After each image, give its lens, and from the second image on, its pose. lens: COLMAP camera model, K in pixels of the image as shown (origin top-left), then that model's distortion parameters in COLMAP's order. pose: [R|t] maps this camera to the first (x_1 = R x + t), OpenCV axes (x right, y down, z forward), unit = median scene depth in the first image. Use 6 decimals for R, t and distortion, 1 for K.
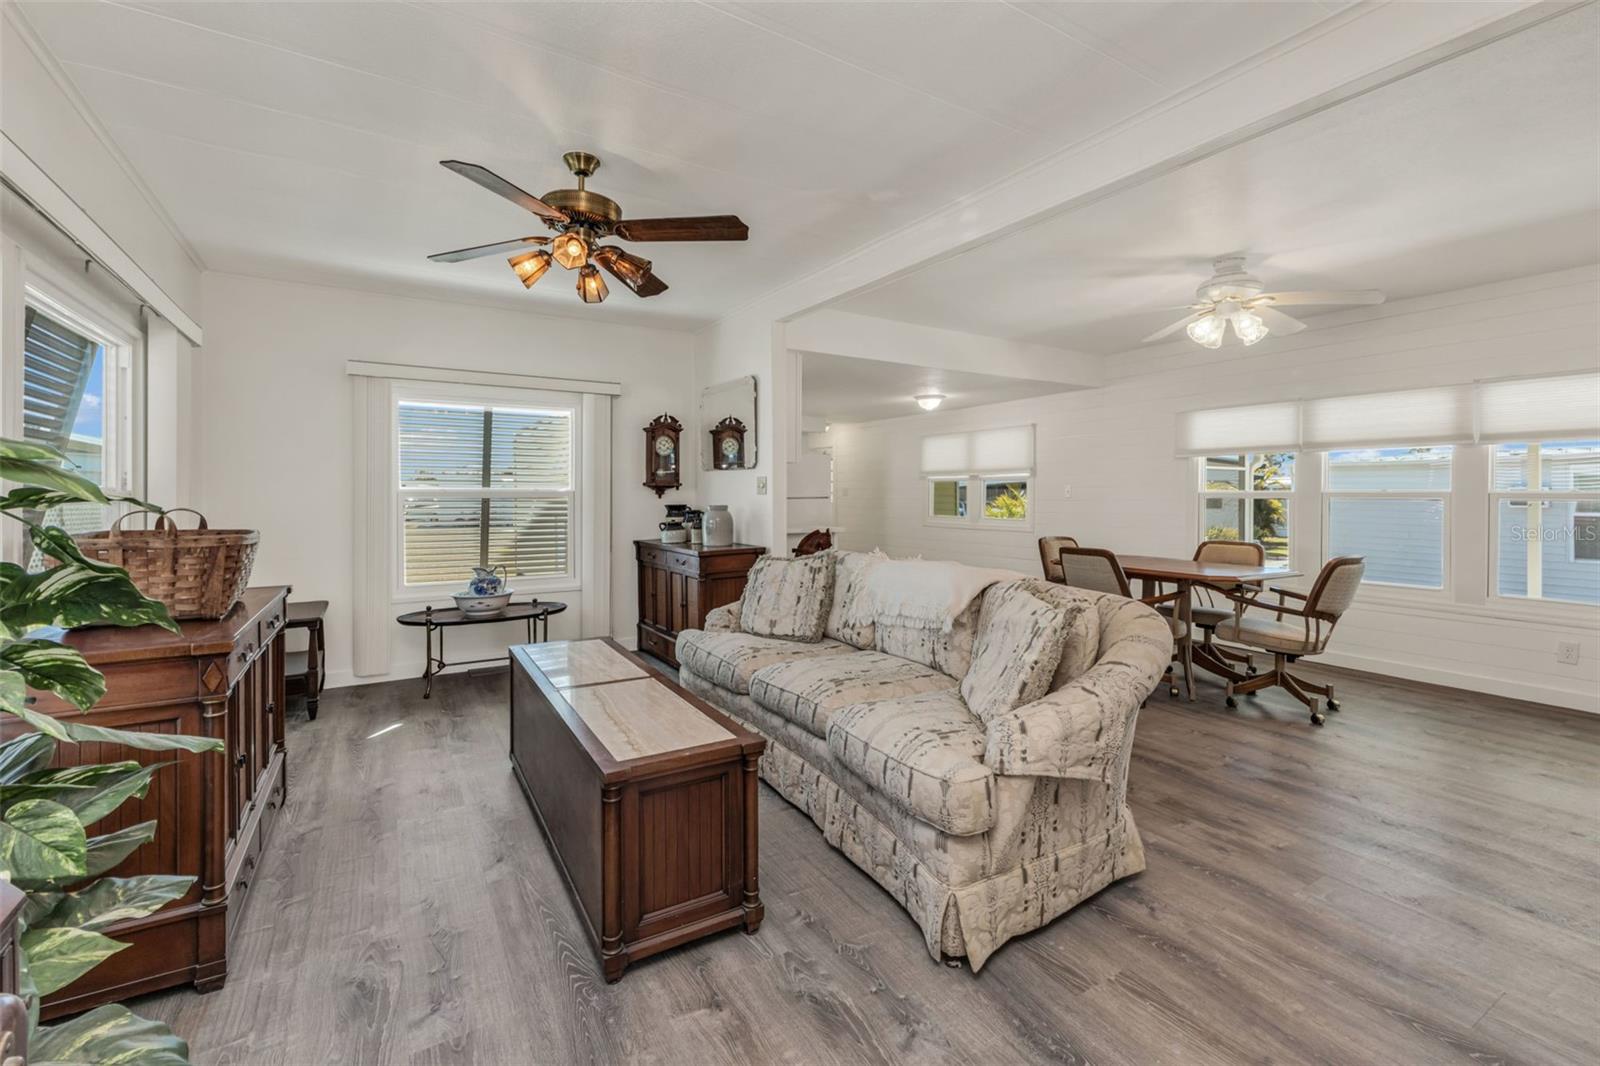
lens RADIAL K [[703.3, 0, 802.2], [0, 703.3, 493.8], [0, 0, 1]] dist [0.013459, -0.004404]
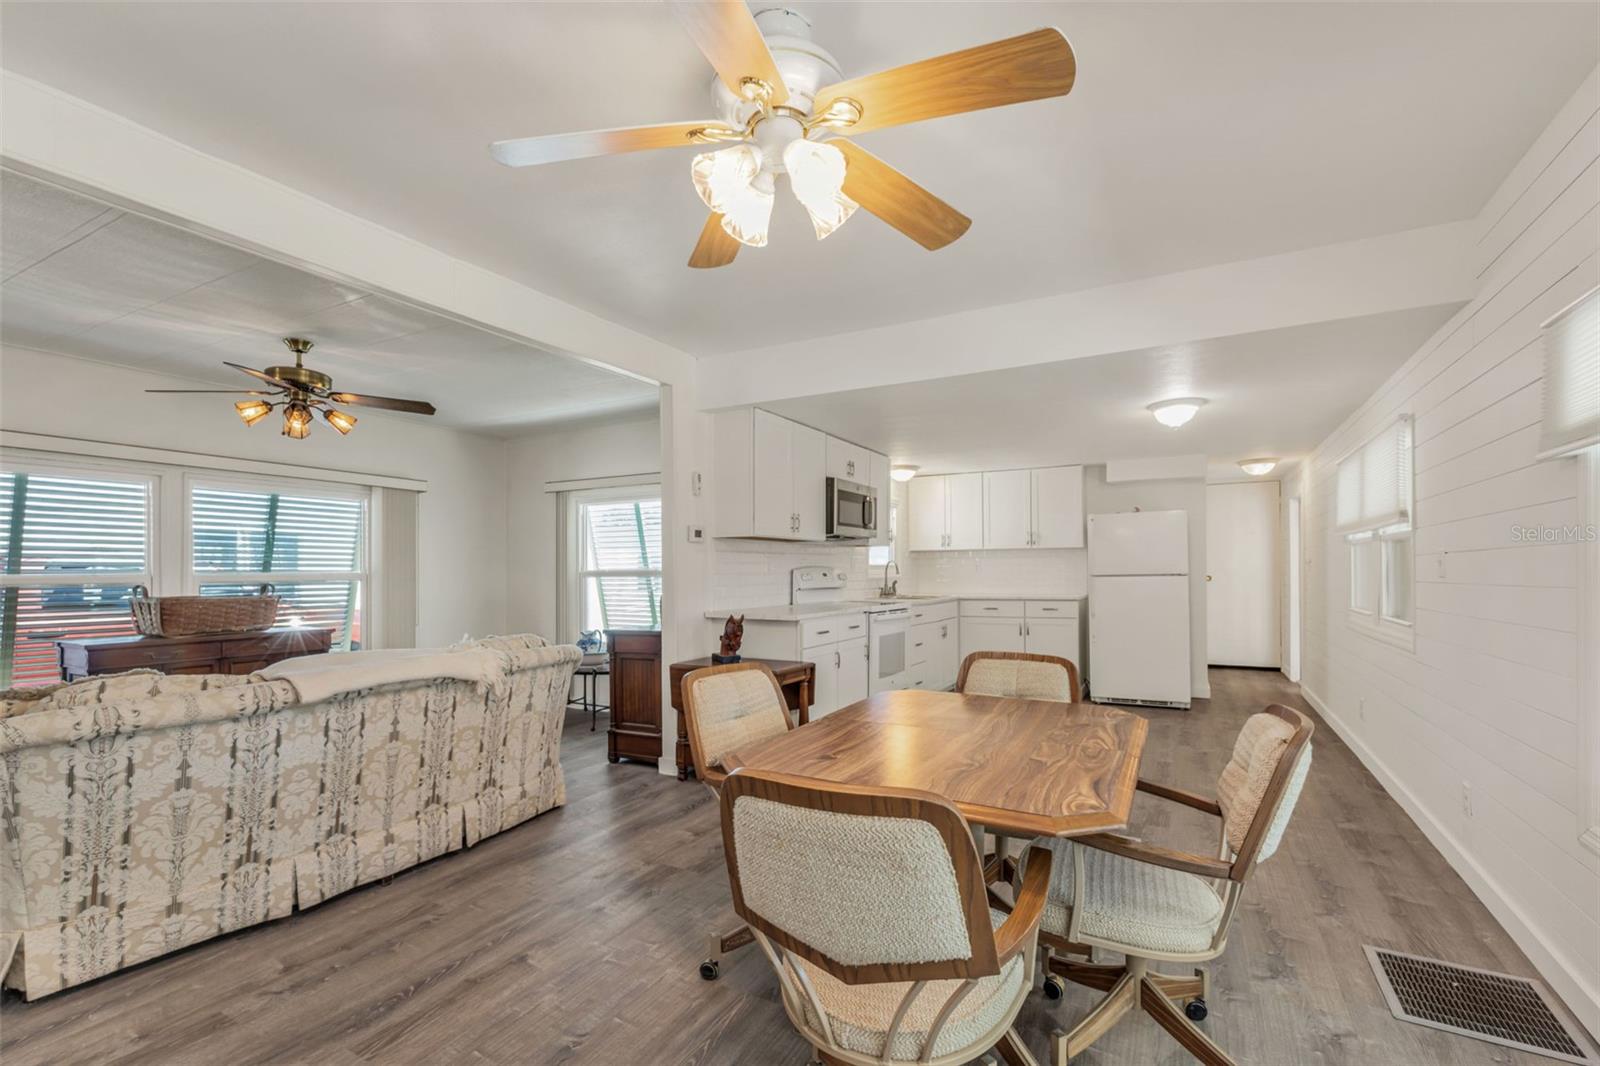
lens RADIAL K [[703.3, 0, 808.3], [0, 703.3, 569.5], [0, 0, 1]] dist [0.013459, -0.004404]
pose [[0.501599, -0.005614, -0.865082, 1.403324], [0.008261, 0.999964, -0.001700, -0.003942], [0.865061, -0.006294, 0.501628, 1.142823]]
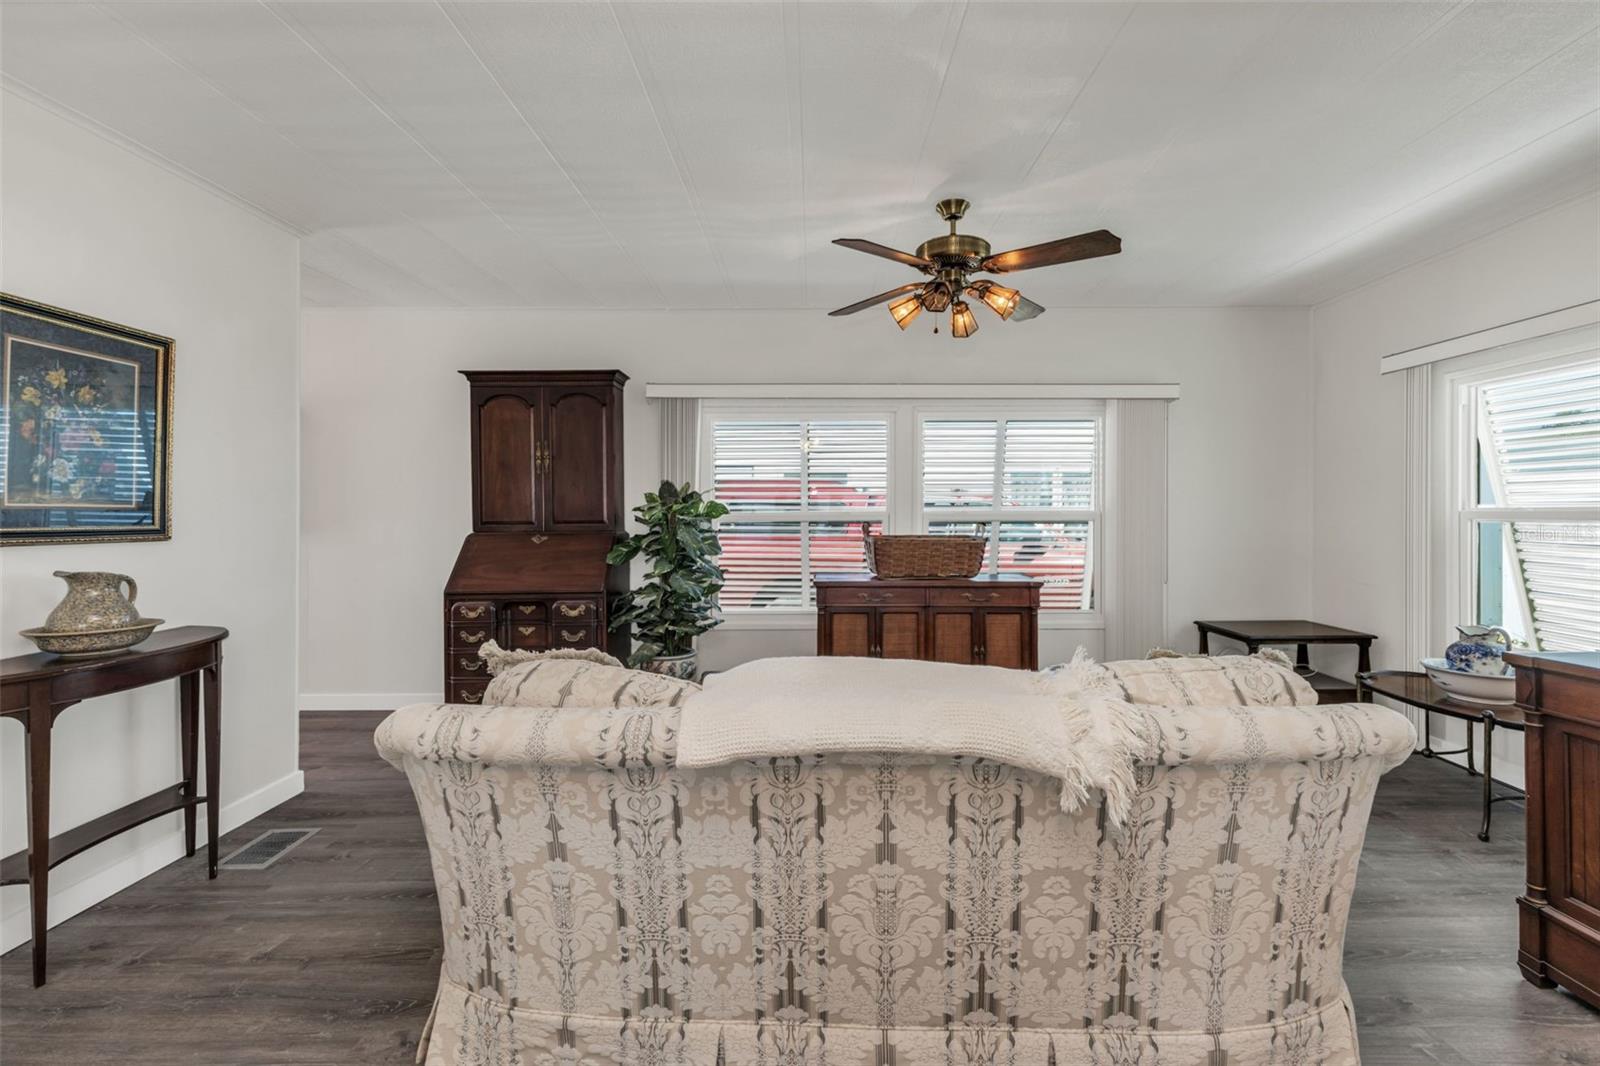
lens RADIAL K [[703.3, 0, 799.2], [0, 703.3, 510.3], [0, 0, 1]] dist [0.013459, -0.004404]
pose [[-0.535401, 0.000633, -0.844598, 0.699380], [0.004908, 0.999985, -0.002362, -0.009175], [0.844584, -0.005409, -0.535397, 1.341868]]
